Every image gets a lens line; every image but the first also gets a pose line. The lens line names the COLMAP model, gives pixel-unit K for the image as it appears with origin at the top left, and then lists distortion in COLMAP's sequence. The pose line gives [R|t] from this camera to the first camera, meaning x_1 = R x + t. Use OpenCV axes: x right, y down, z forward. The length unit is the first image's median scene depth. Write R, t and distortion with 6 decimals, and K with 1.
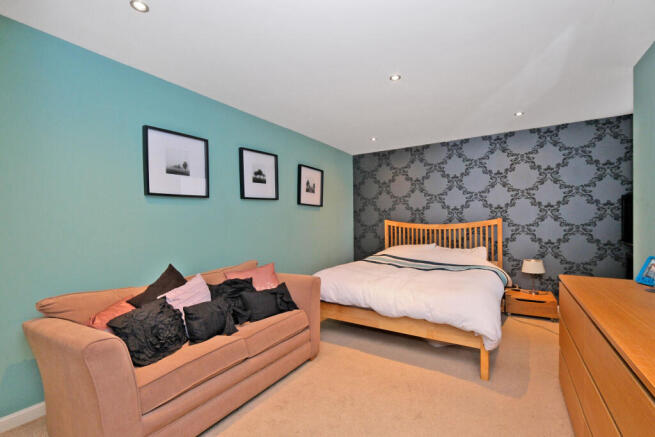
lens RADIAL K [[294.6, 0, 327.5], [0, 294.6, 218.5], [0, 0, 1]] dist [-0.000654, 0.000043]
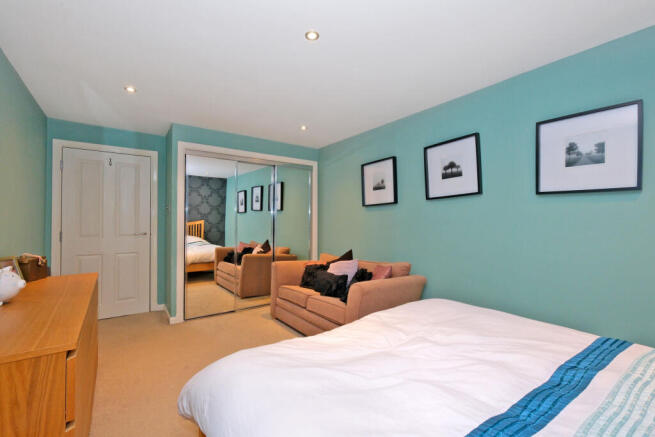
lens RADIAL K [[294.6, 0, 327.5], [0, 294.6, 218.5], [0, 0, 1]] dist [-0.000654, 0.000043]
pose [[-0.390824, -0.015493, -0.920335, 0.525613], [-0.006669, 0.999880, -0.014000, 0.006200], [0.920441, 0.000666, -0.390881, 0.791385]]
